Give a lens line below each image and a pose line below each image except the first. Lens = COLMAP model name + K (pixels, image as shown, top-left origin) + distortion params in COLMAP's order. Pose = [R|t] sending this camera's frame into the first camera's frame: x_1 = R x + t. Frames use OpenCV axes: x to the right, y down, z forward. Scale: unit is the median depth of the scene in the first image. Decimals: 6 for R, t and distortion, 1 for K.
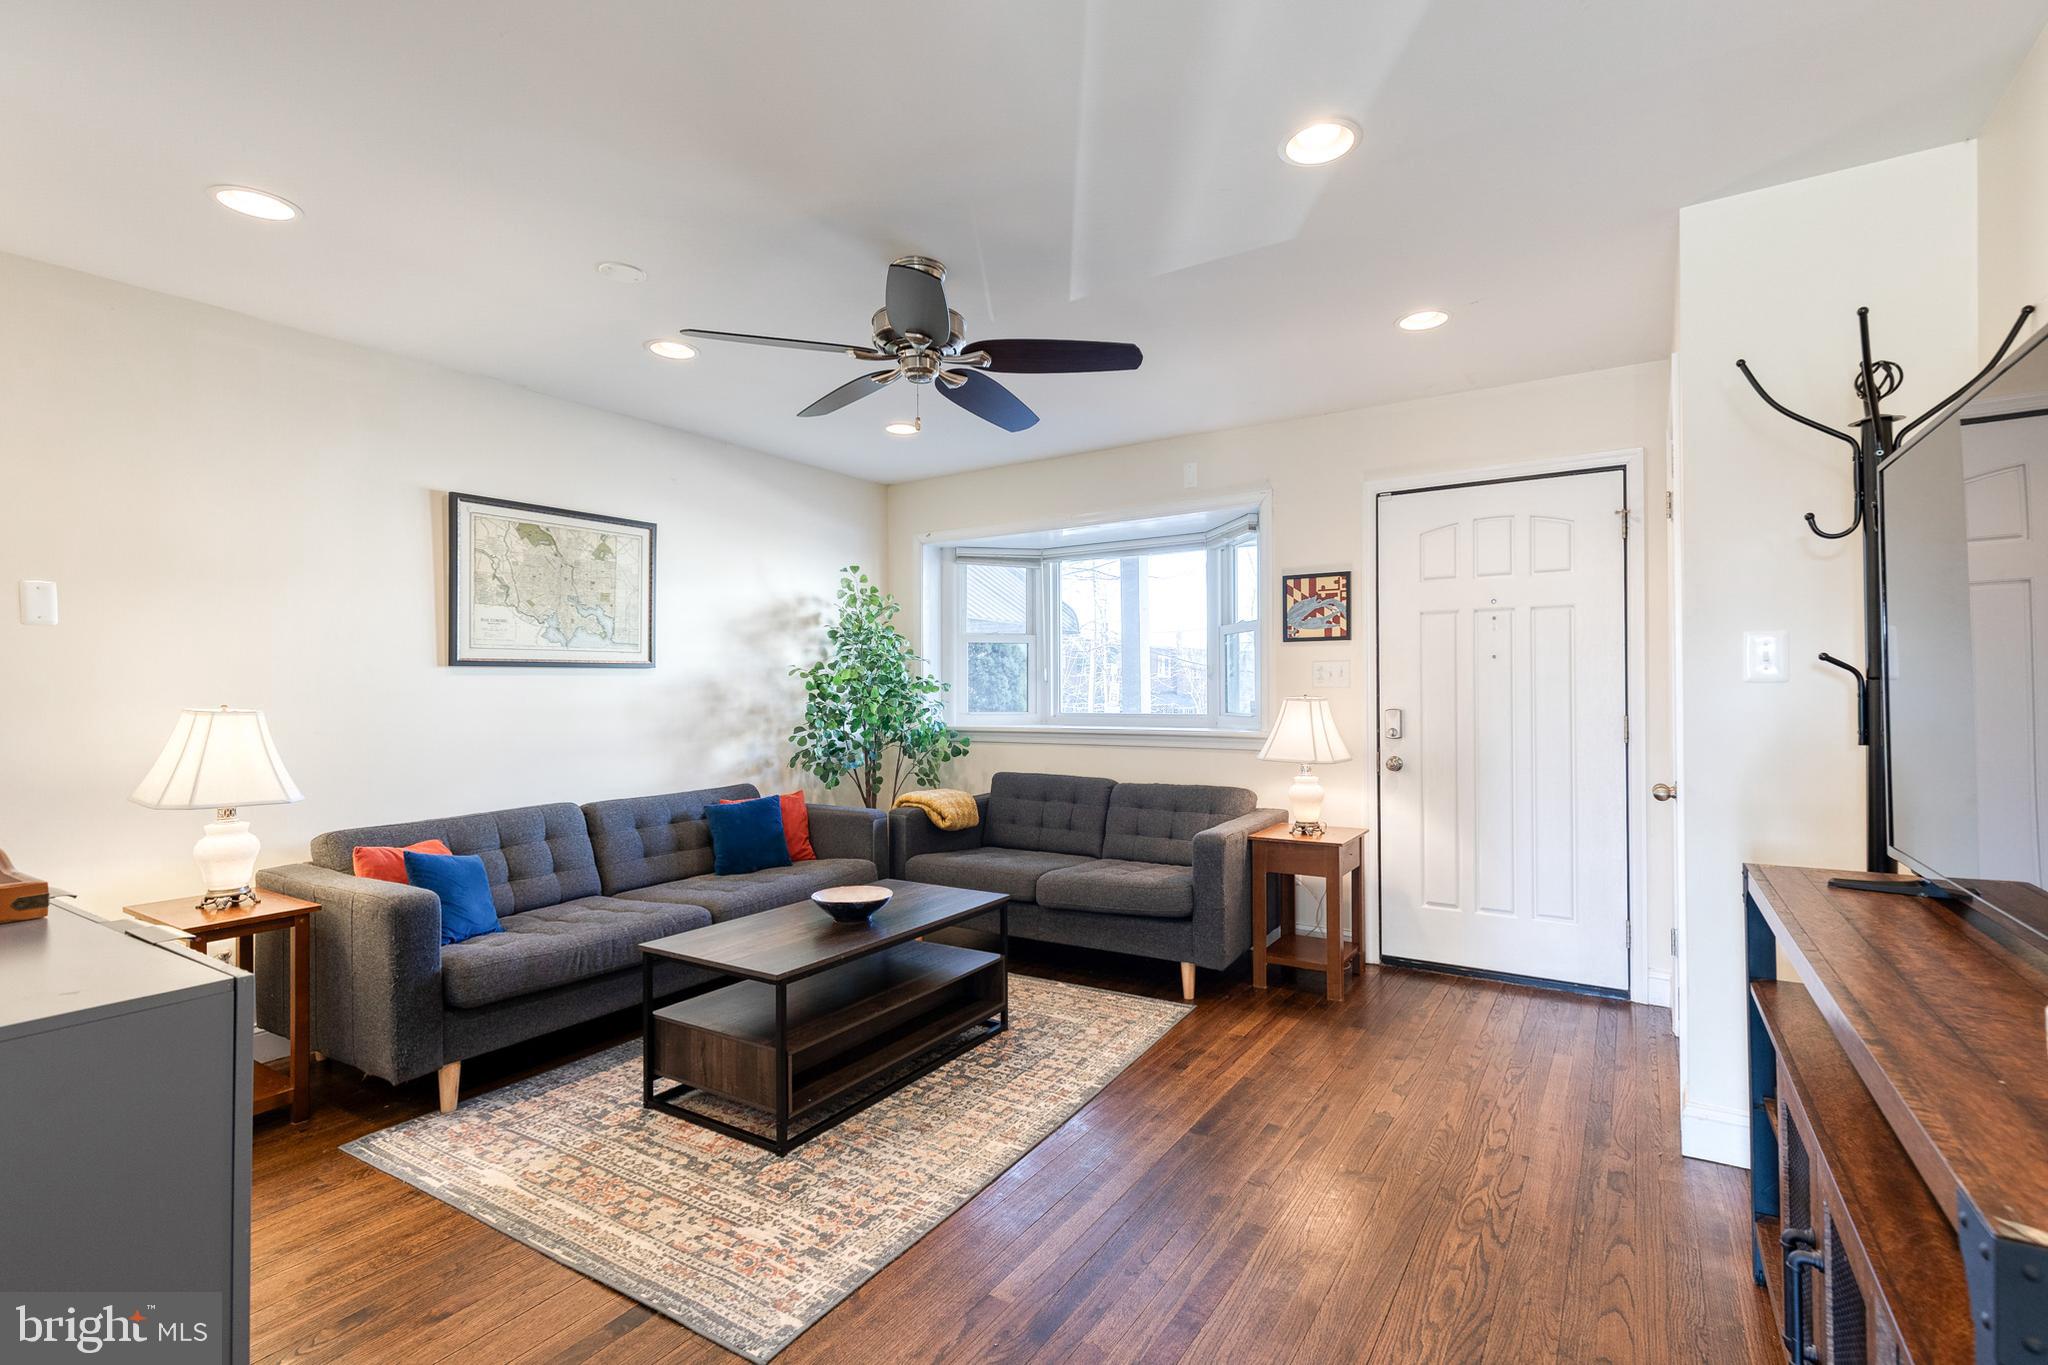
lens RADIAL K [[928.8, 0, 1064.1], [0, 928.8, 680.1], [0, 0, 1]] dist [0.010329, -0.001958]
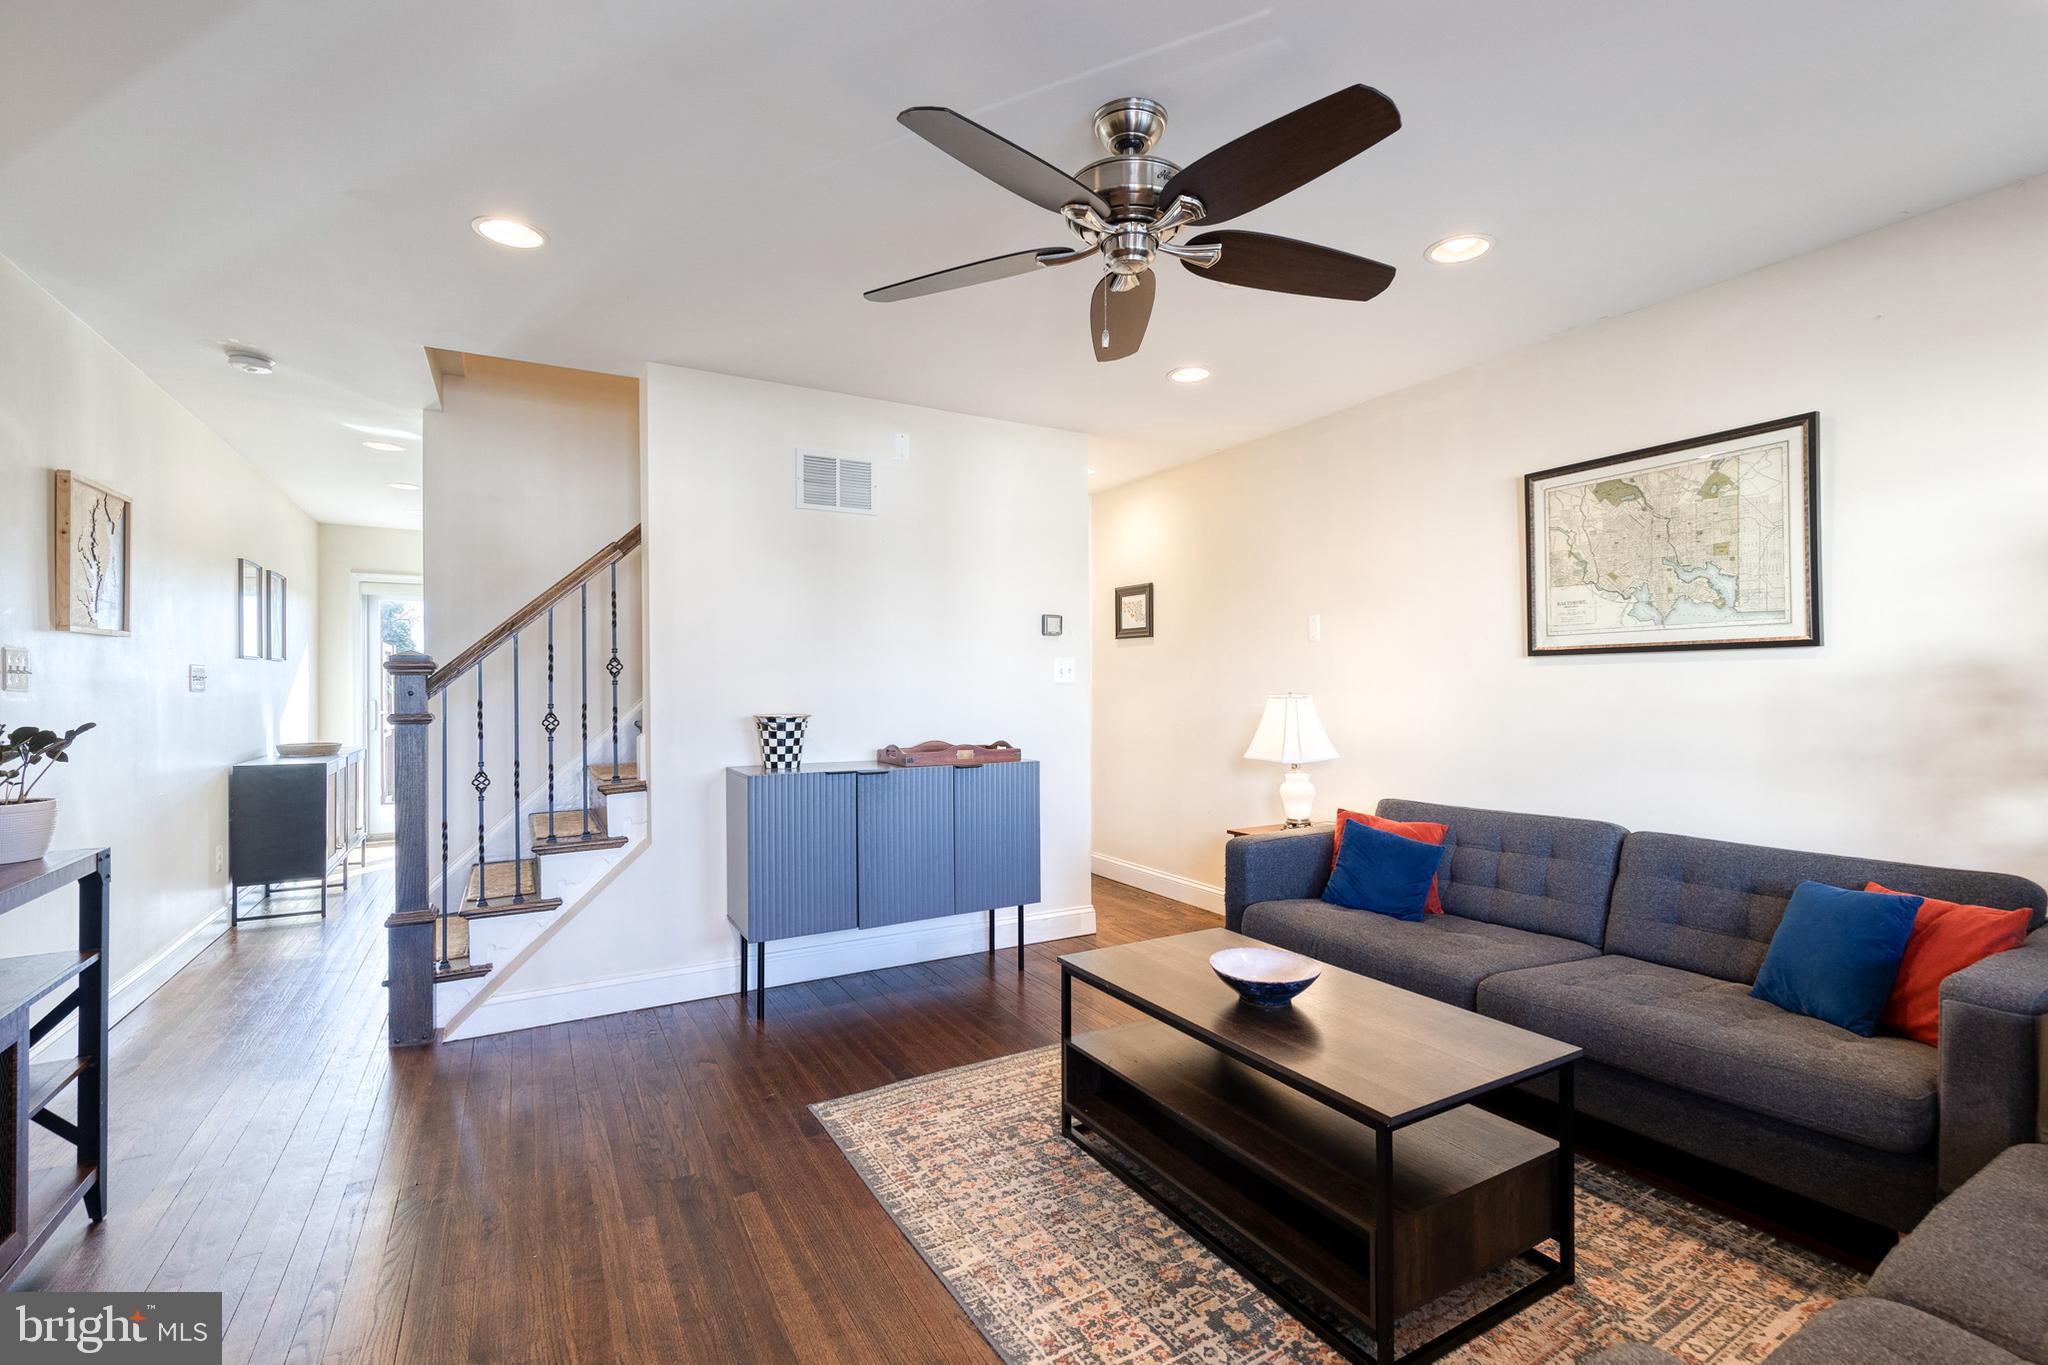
lens RADIAL K [[910.5, 0, 1028.2], [0, 910.5, 687.7], [0, 0, 1]] dist [-0.006047, 0.000016]
pose [[-0.482905, 0.007216, -0.875643, 0.379041], [0.010916, 0.999938, 0.002221, 0.008452], [0.875605, -0.008486, -0.482953, 0.929250]]
